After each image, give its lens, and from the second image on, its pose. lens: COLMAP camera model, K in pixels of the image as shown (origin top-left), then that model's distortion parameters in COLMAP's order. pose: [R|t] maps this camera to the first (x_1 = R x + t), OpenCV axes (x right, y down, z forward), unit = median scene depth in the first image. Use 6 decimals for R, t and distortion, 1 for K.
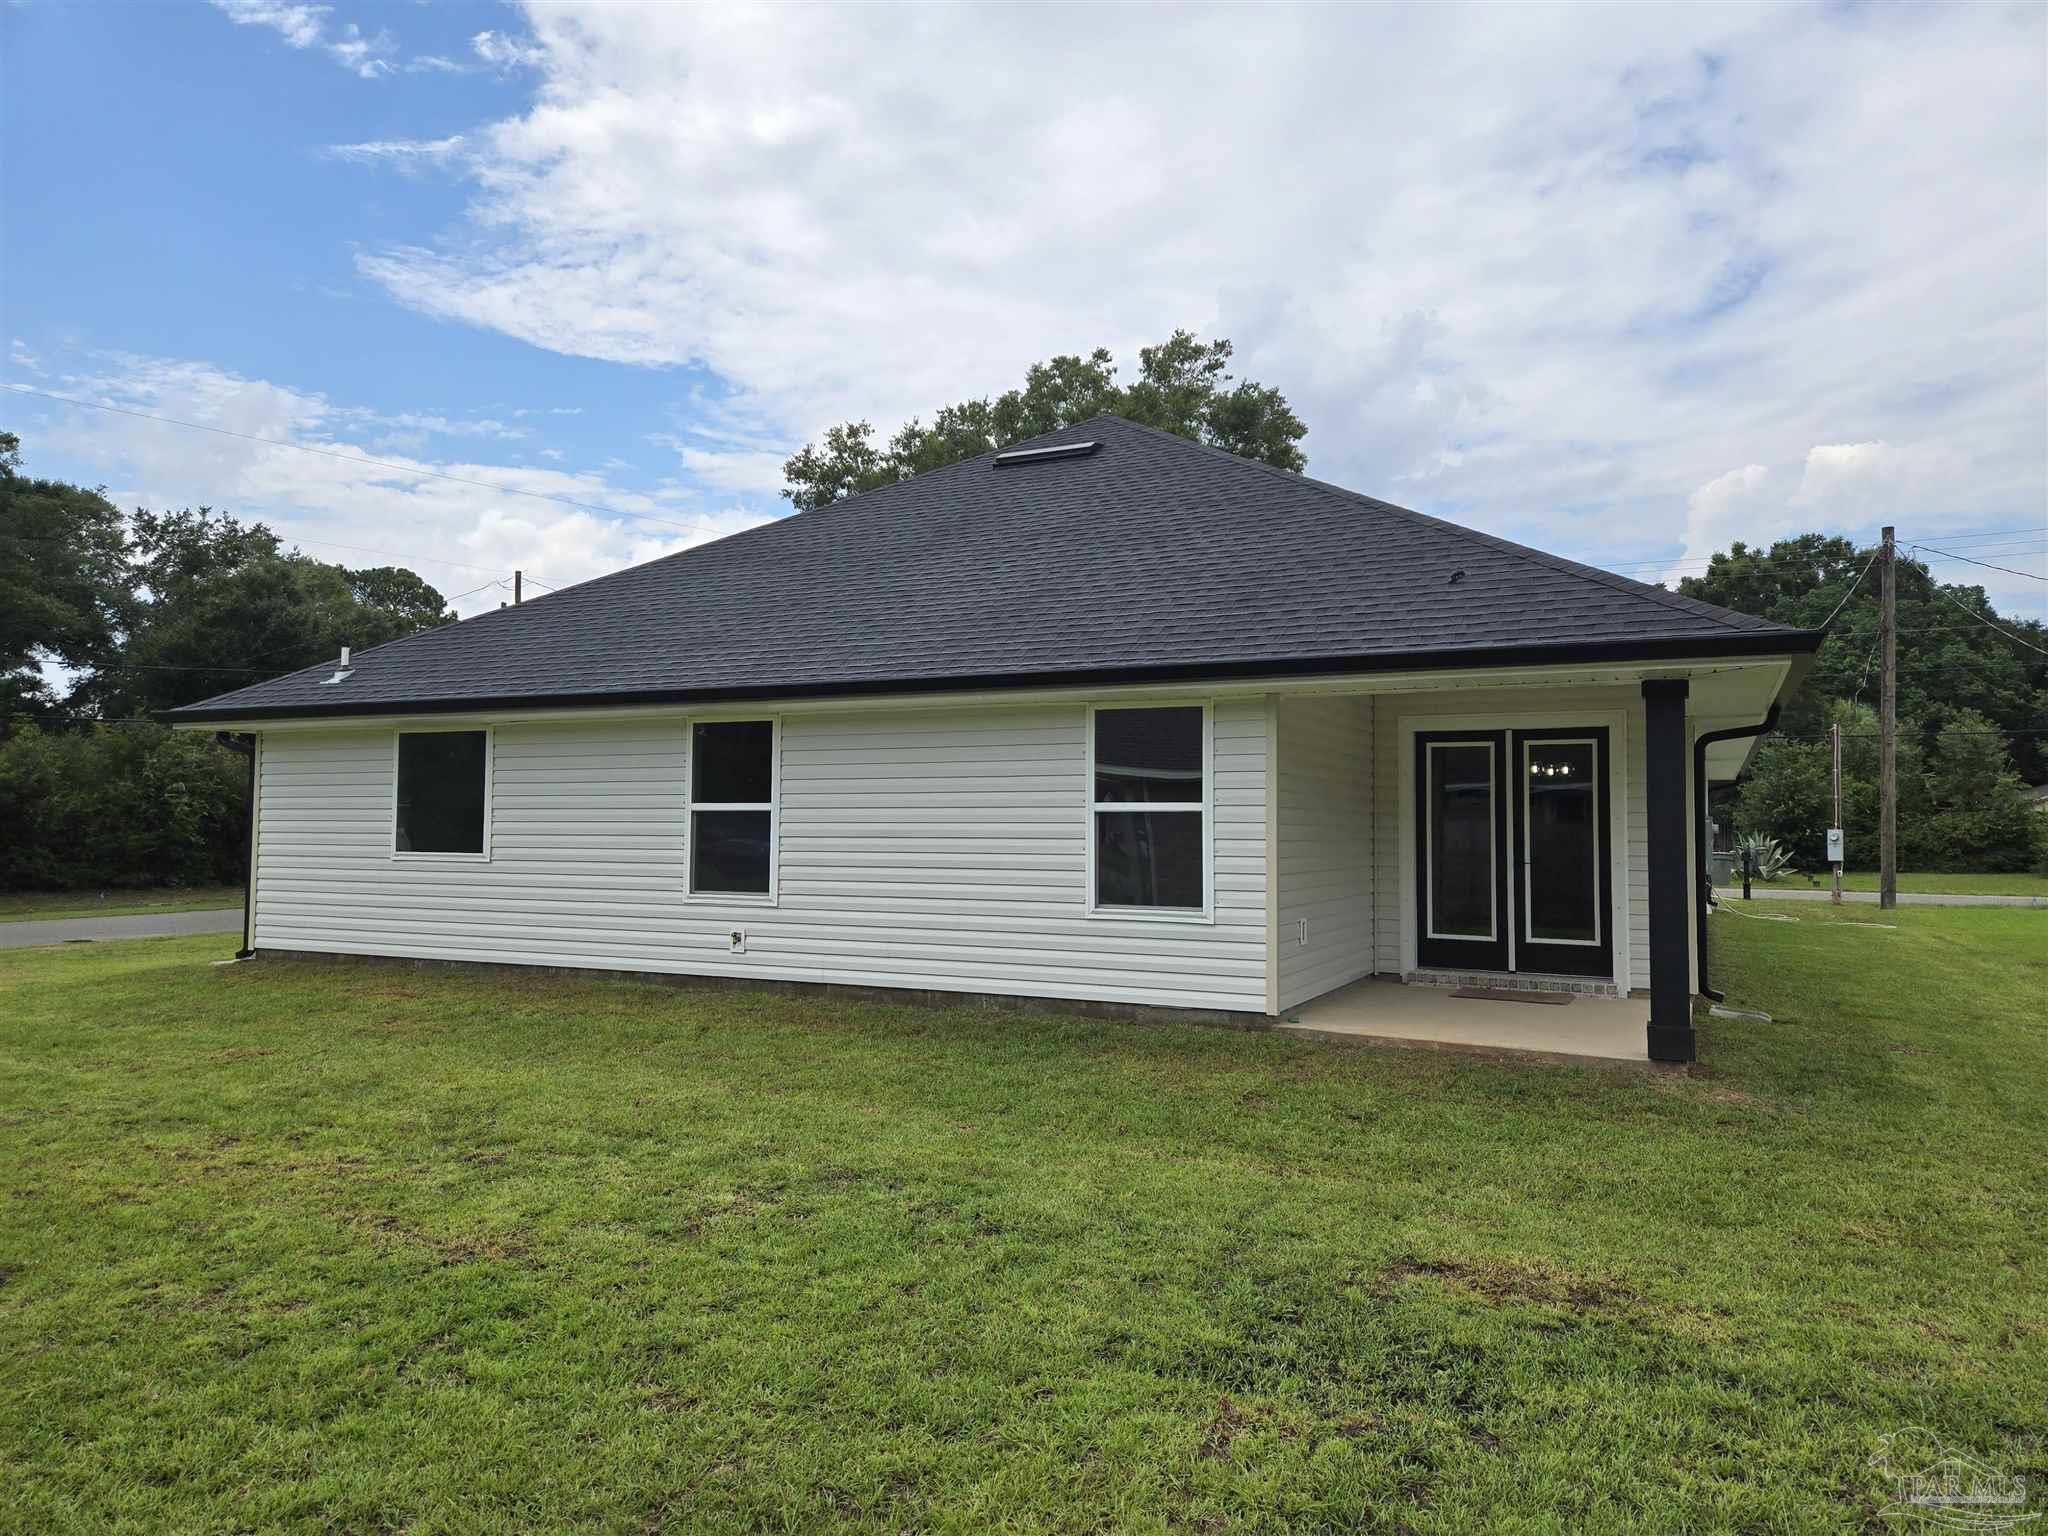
lens RADIAL K [[1358.0, 0, 1014.8], [0, 1358.0, 771.4], [0, 0, 1]] dist [0.079763, -0.073415]
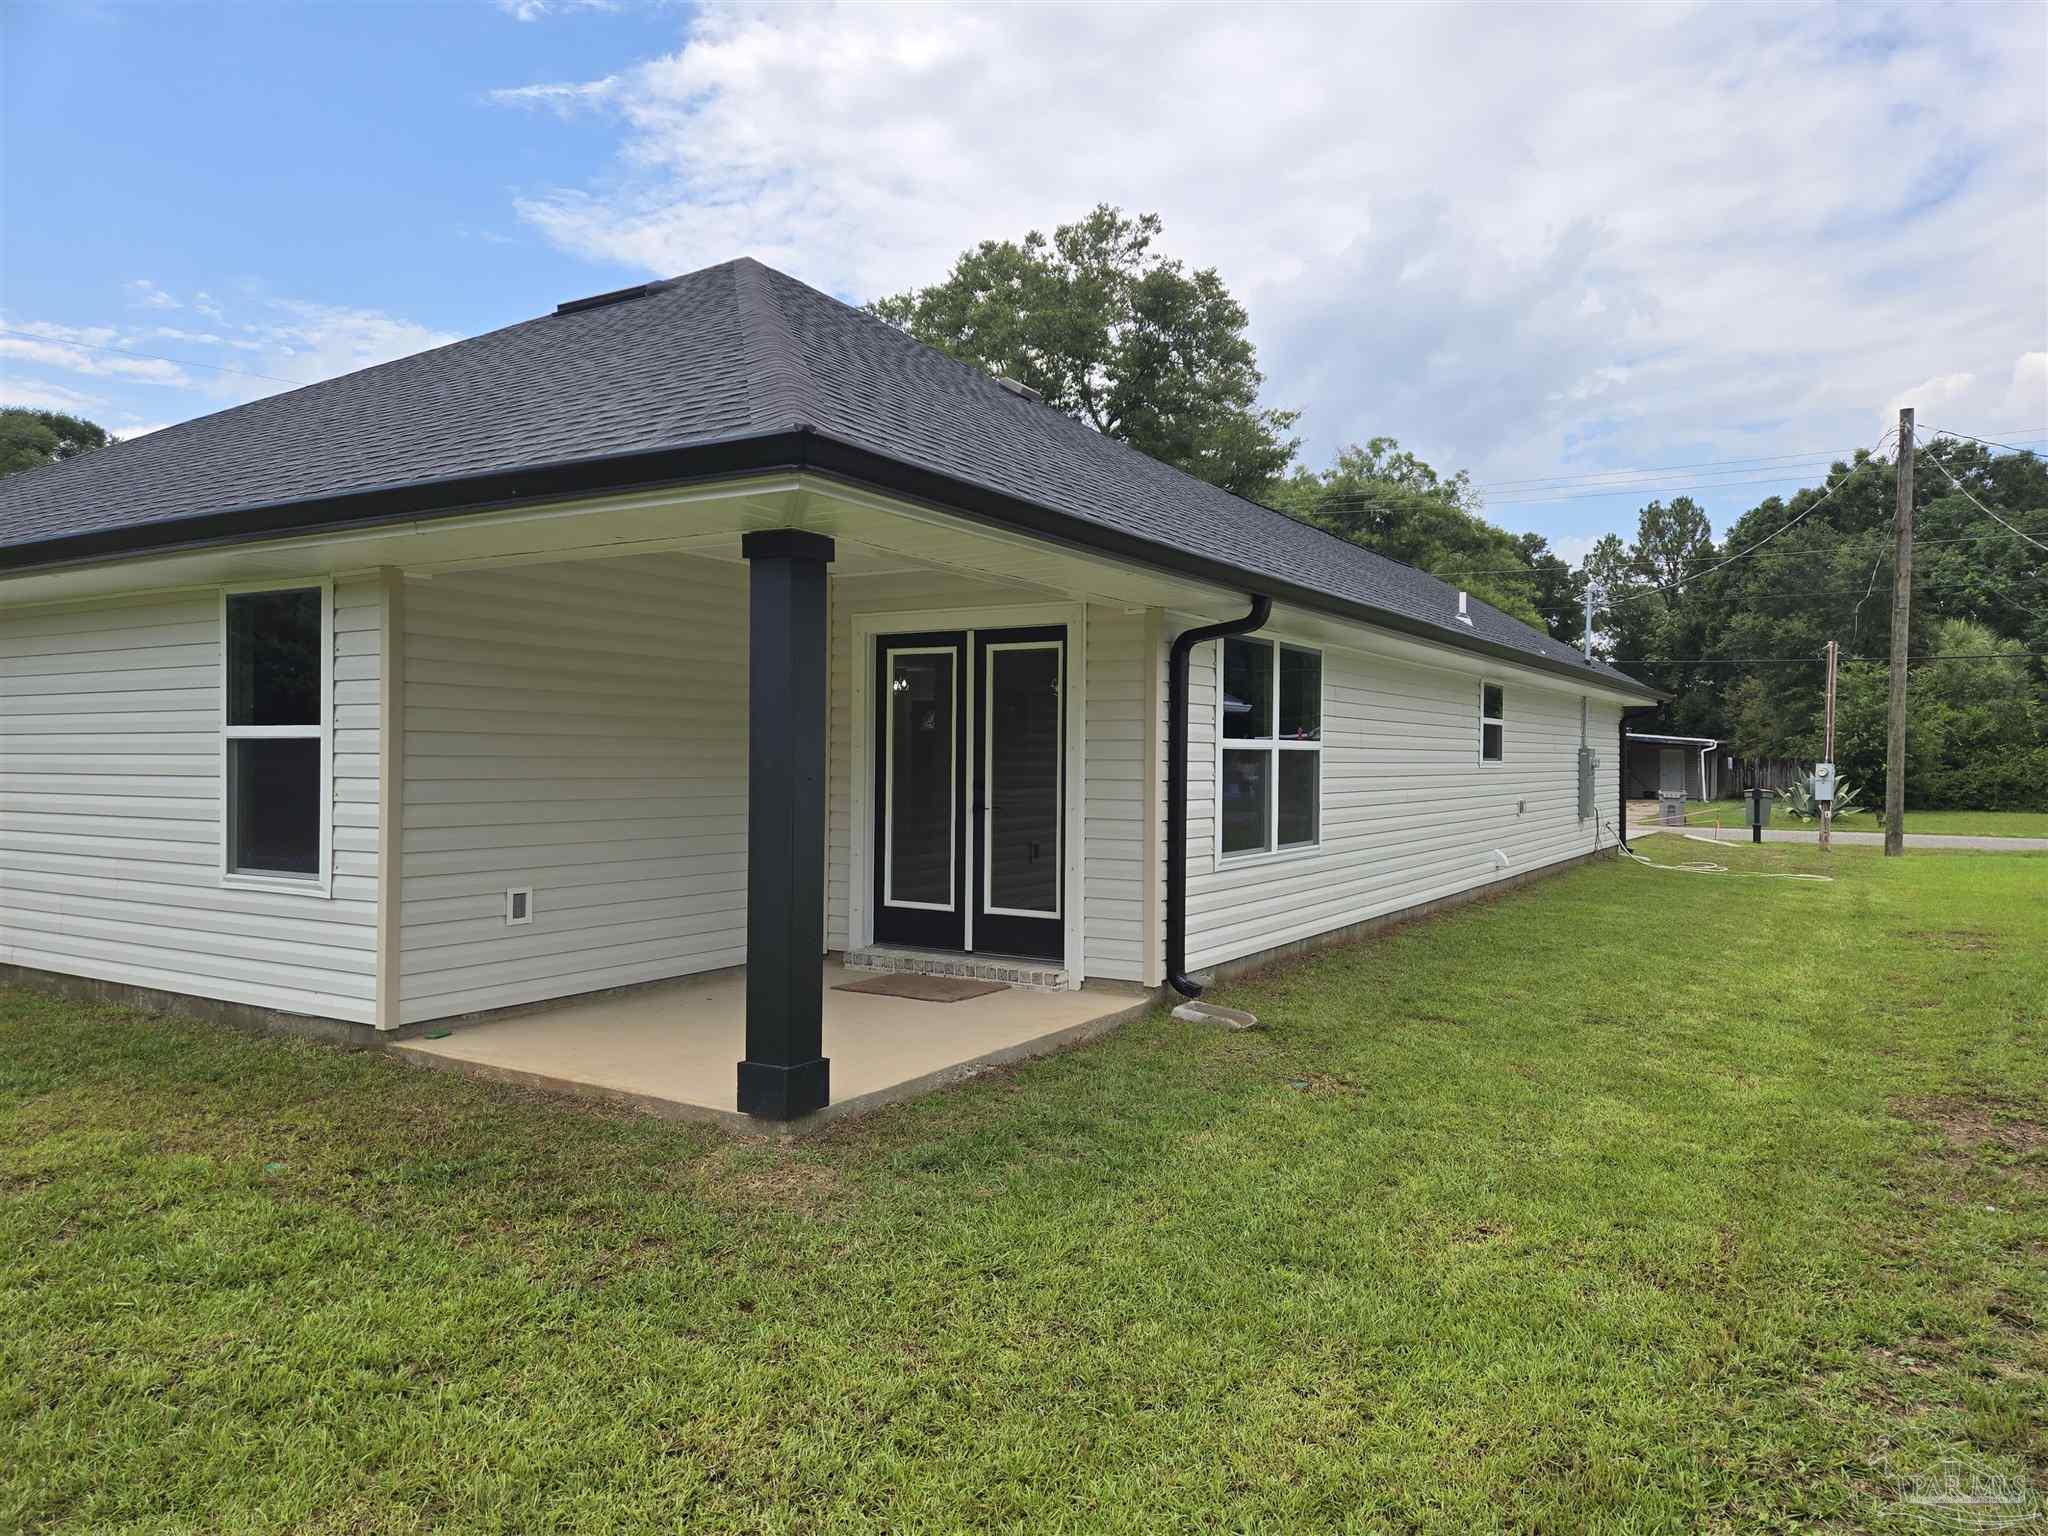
lens RADIAL K [[1368.1, 0, 1024.0], [0, 1368.1, 768.0], [0, 0, 1]] dist [0.084791, -0.069629]
pose [[0.996855, 0.001781, -0.079232, 0.158165], [0.001860, 0.998946, 0.045855, 0.003670], [0.079230, -0.045858, 0.995801, 0.089681]]
